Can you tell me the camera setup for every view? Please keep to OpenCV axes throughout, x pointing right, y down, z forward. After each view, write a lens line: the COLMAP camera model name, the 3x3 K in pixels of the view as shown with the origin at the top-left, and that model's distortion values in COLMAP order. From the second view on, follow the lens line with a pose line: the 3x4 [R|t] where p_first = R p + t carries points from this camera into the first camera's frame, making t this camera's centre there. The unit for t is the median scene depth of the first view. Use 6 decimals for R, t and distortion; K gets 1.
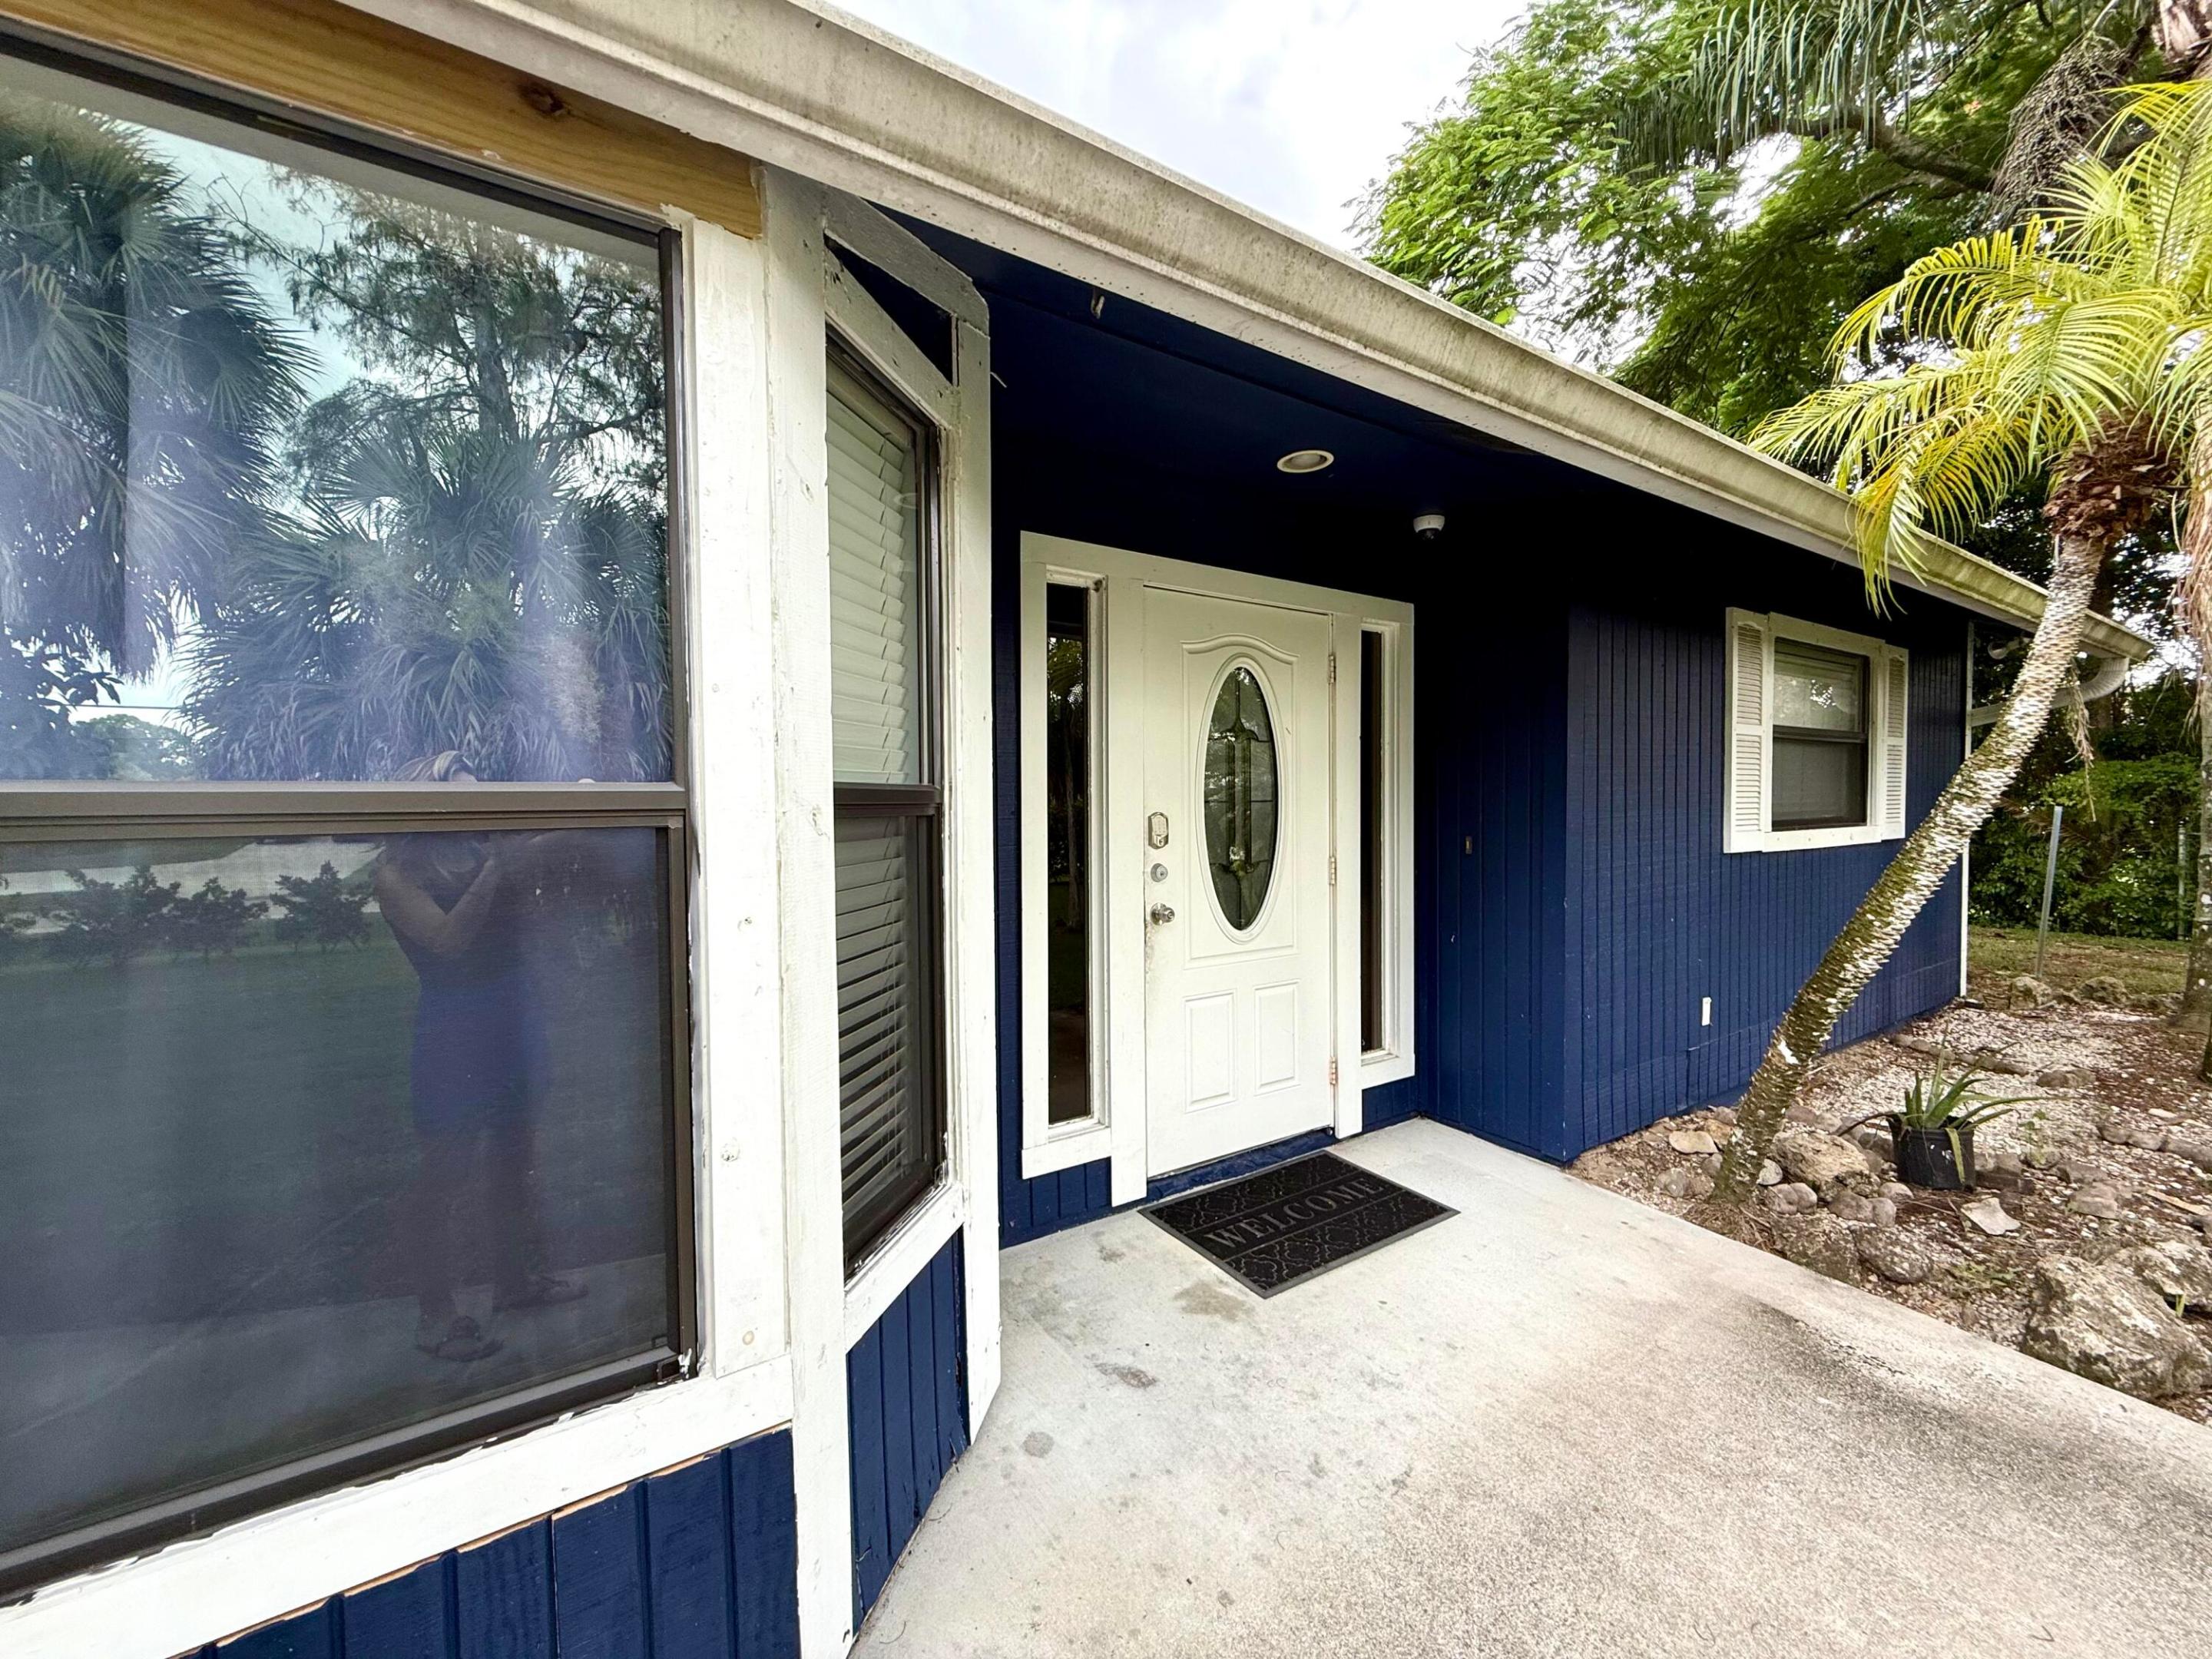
lens RADIAL K [[889.2, 0, 1101.2], [0, 889.2, 820.7], [0, 0, 1]] dist [-0.000327, 0.000123]
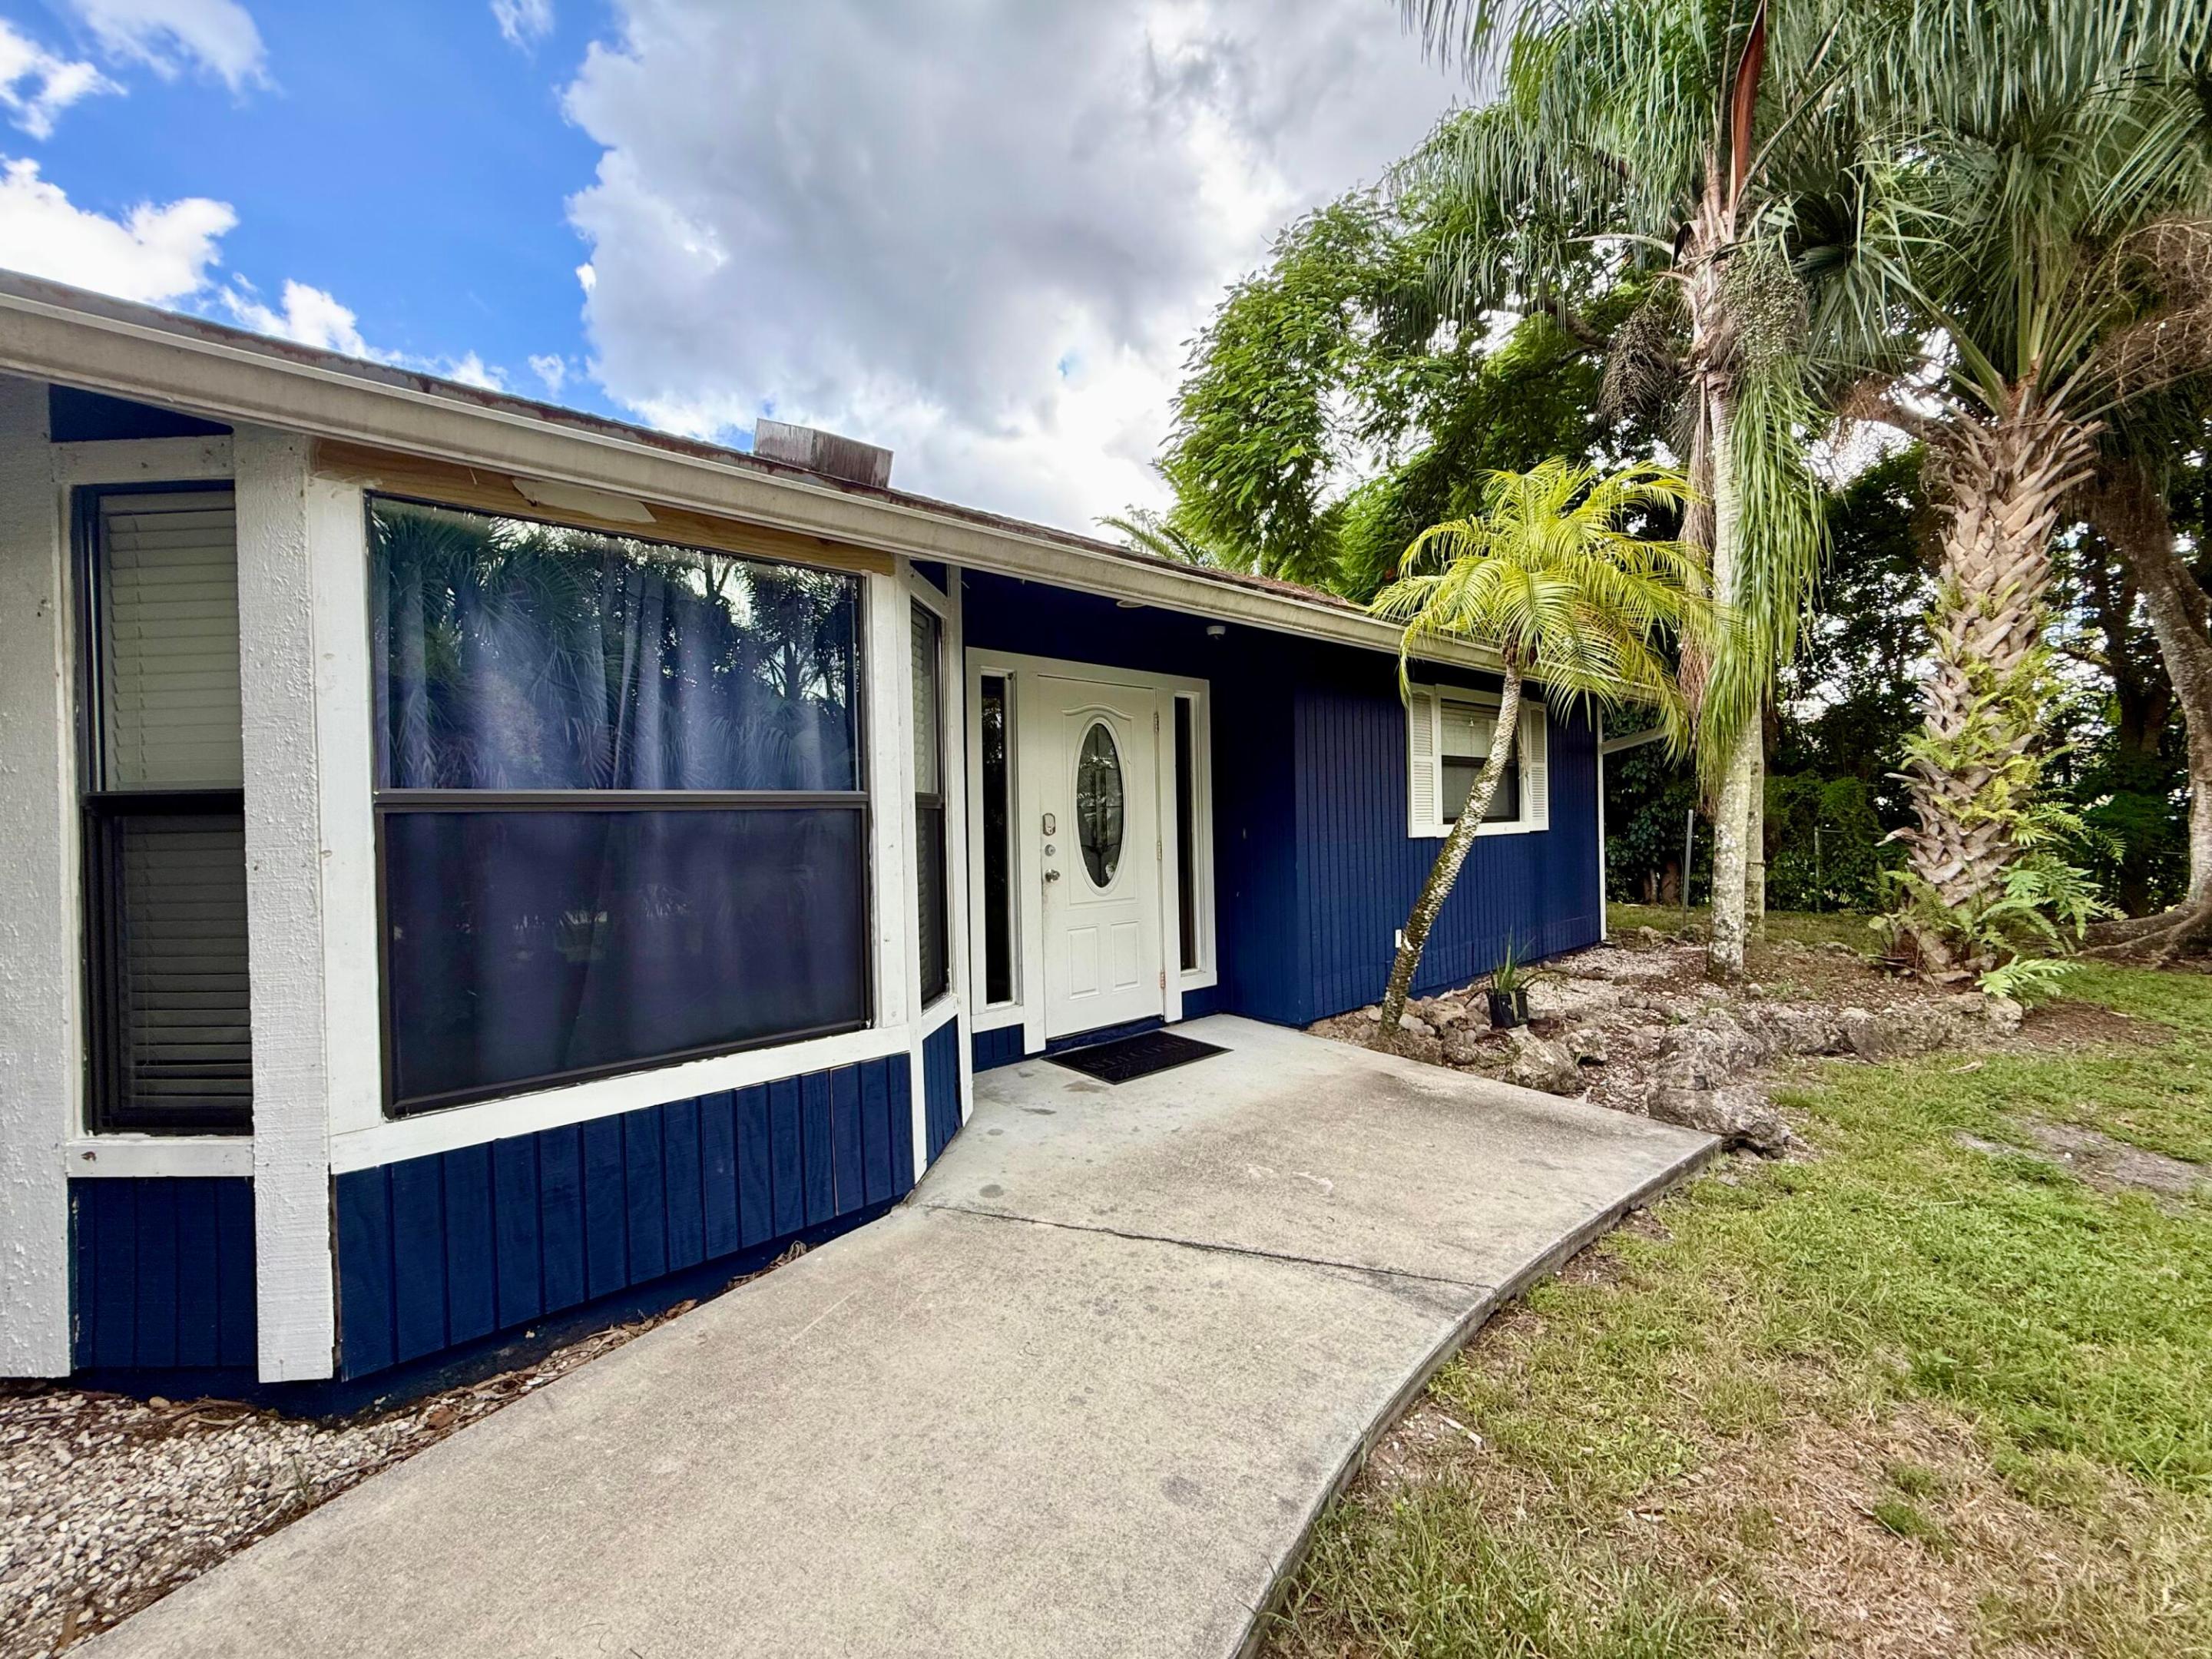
lens RADIAL K [[889.2, 0, 1101.2], [0, 889.2, 820.7], [0, 0, 1]] dist [-0.000327, 0.000123]
pose [[0.990866, -0.014453, 0.134073, -0.061901], [0.017878, 0.999543, -0.024374, 0.047598], [-0.133659, 0.026548, 0.990672, -0.654401]]
